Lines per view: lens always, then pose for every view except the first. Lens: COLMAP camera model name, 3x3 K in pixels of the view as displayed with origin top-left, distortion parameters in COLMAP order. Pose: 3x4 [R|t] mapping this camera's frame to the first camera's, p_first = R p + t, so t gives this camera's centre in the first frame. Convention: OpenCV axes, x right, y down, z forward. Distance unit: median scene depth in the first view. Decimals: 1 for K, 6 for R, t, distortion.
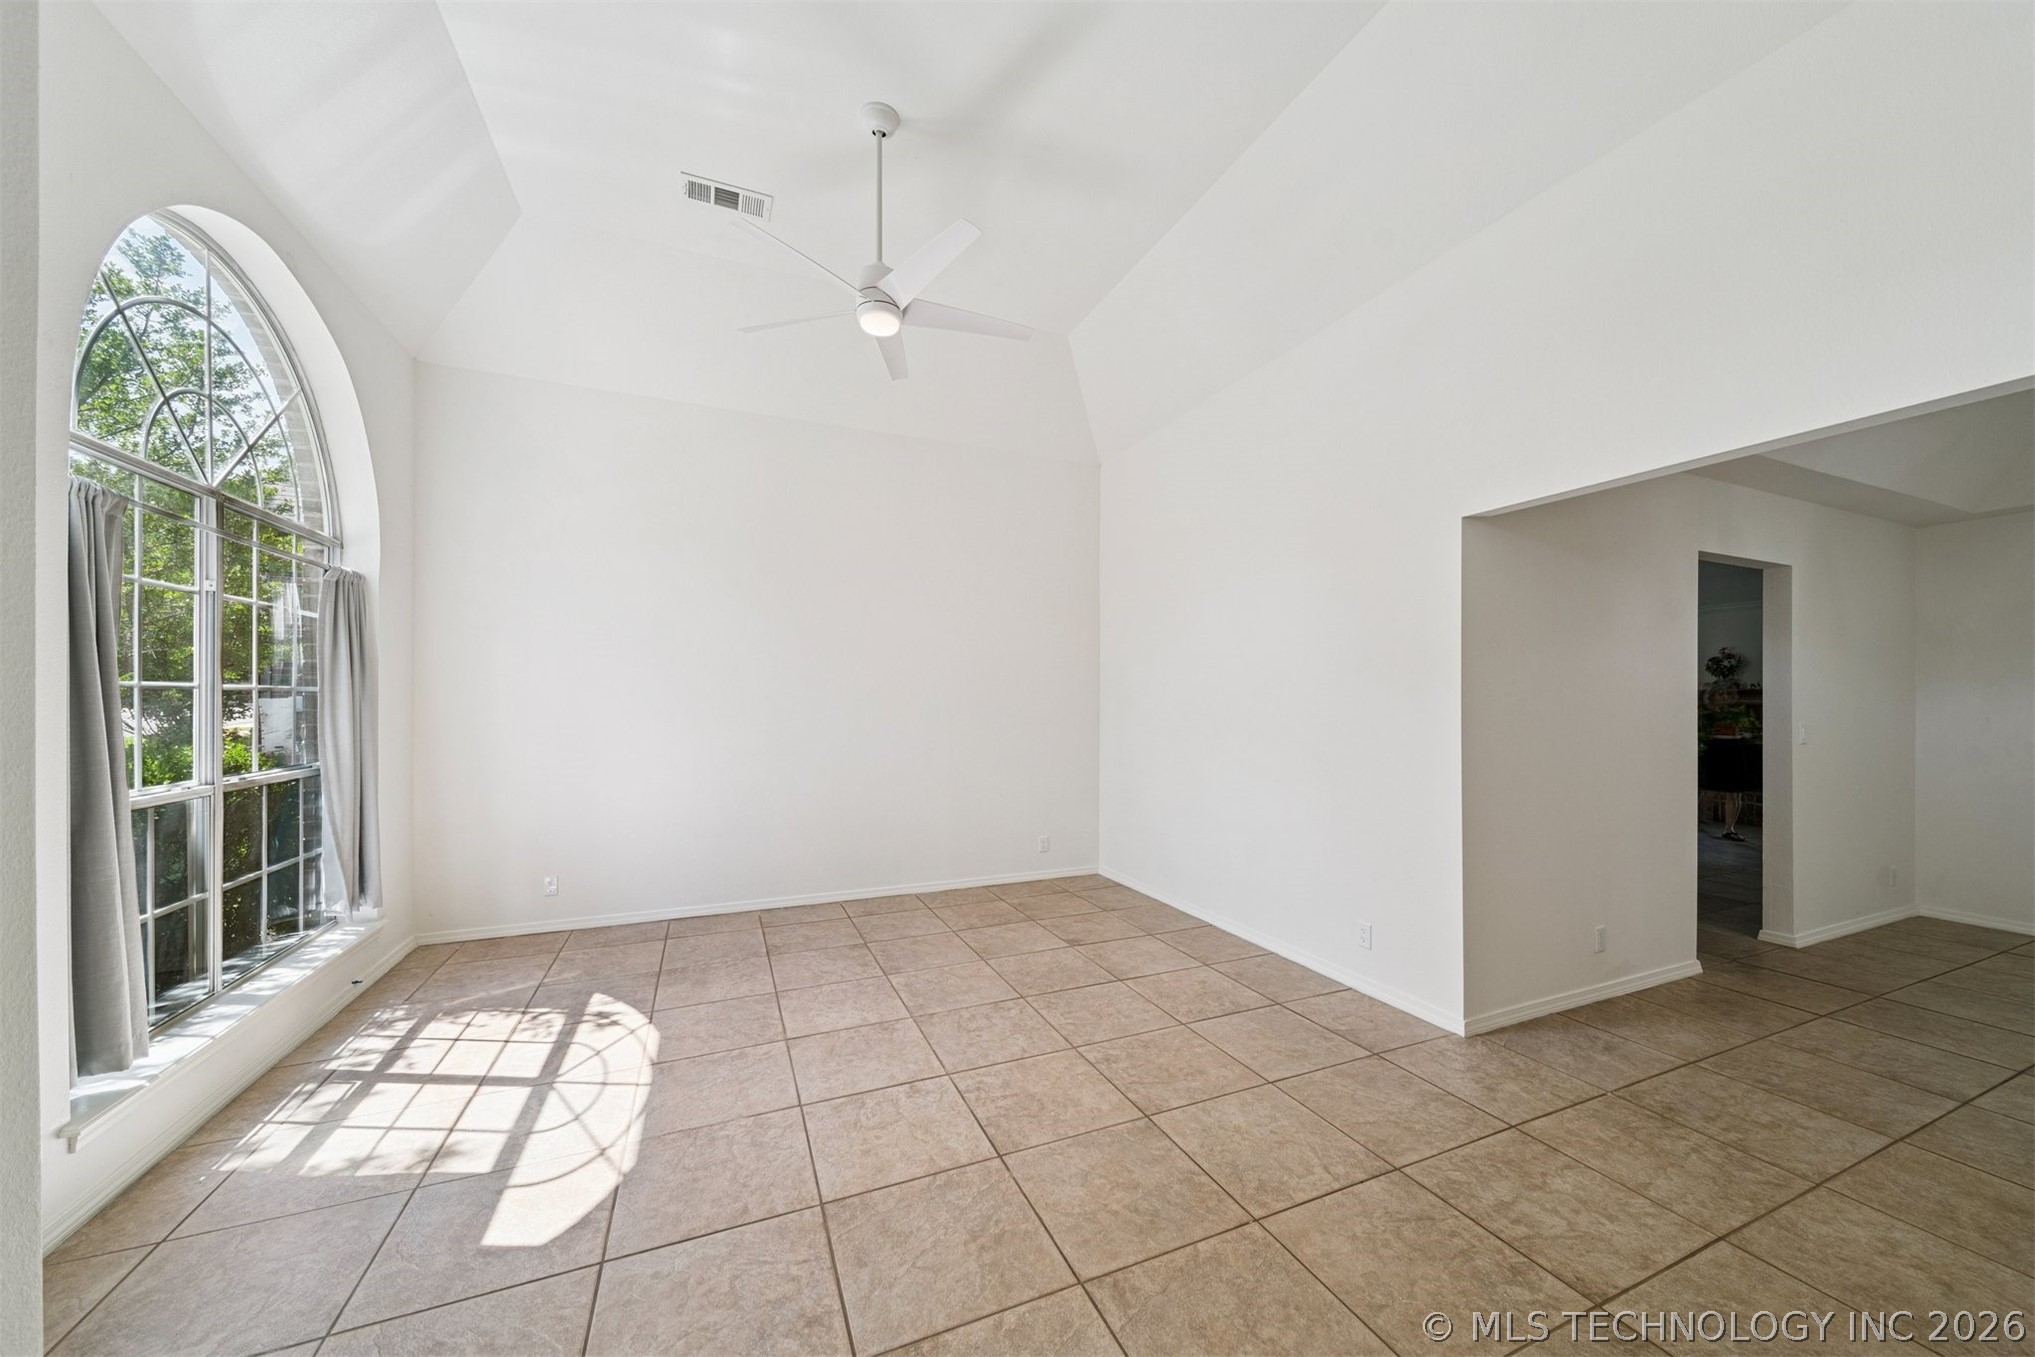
lens RADIAL K [[726.1, 0, 1017.9], [0, 726.1, 698.8], [0, 0, 1]] dist [-0.000094, -0.000058]
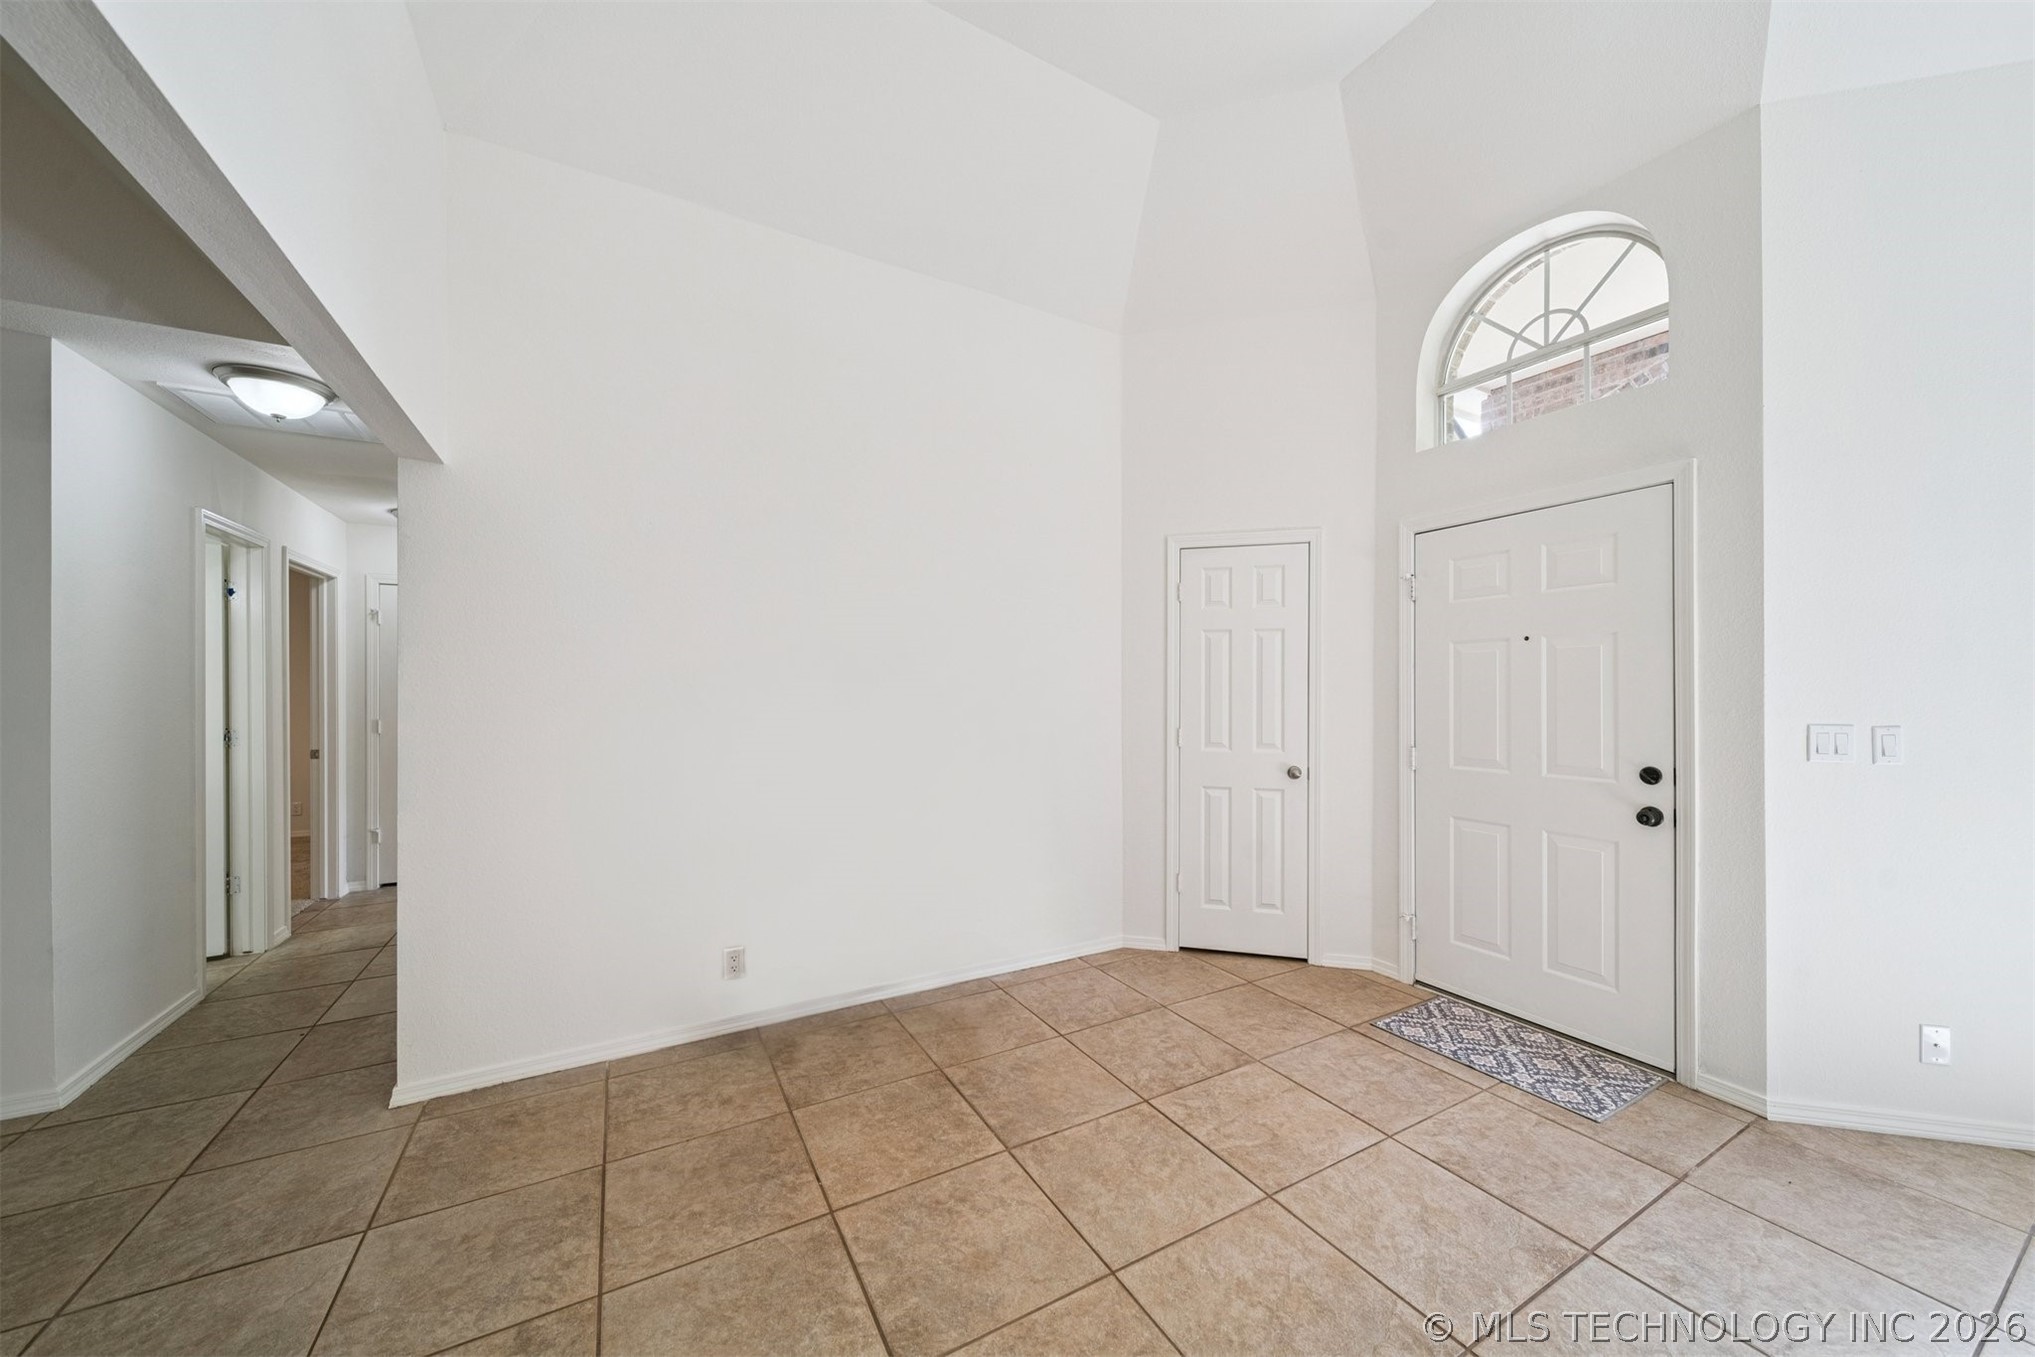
lens RADIAL K [[725.4, 0, 1027.3], [0, 725.4, 708.5], [0, 0, 1]] dist [-0.000305, -0.000127]
pose [[-0.992725, 0.003266, -0.120362, 0.476379], [0.000527, 0.999740, 0.022776, 0.005293], [0.120405, 0.022546, -0.992469, 1.185465]]
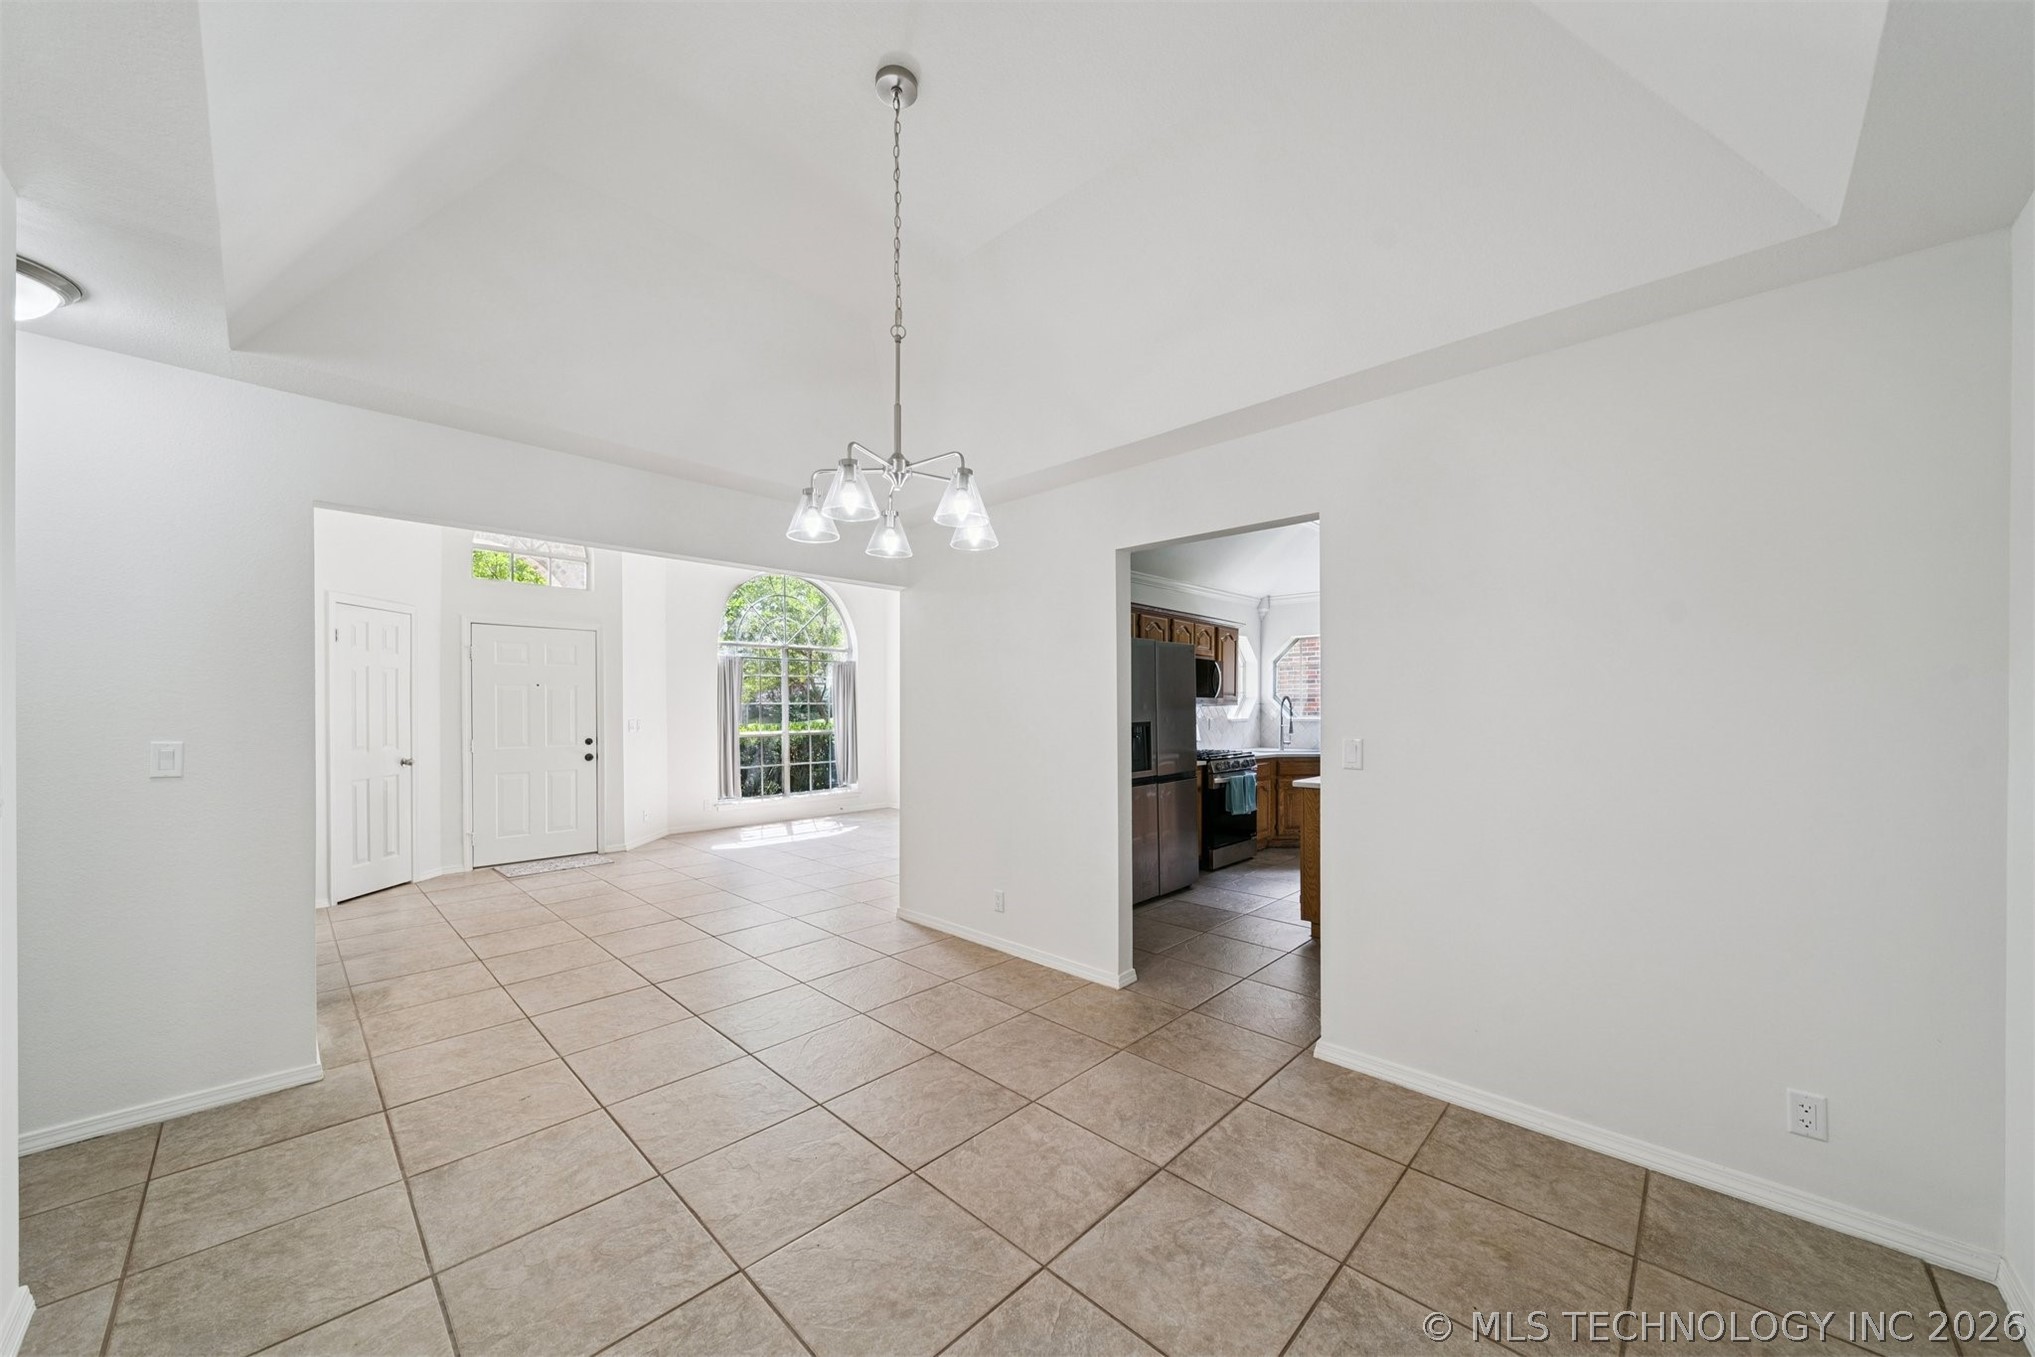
lens RADIAL K [[726.1, 0, 1017.9], [0, 726.1, 698.8], [0, 0, 1]] dist [-0.000094, -0.000058]
pose [[0.389146, -0.012174, -0.921096, 2.521813], [0.000418, 0.999915, -0.013039, 0.001777], [0.921176, 0.004689, 0.389118, 0.702528]]
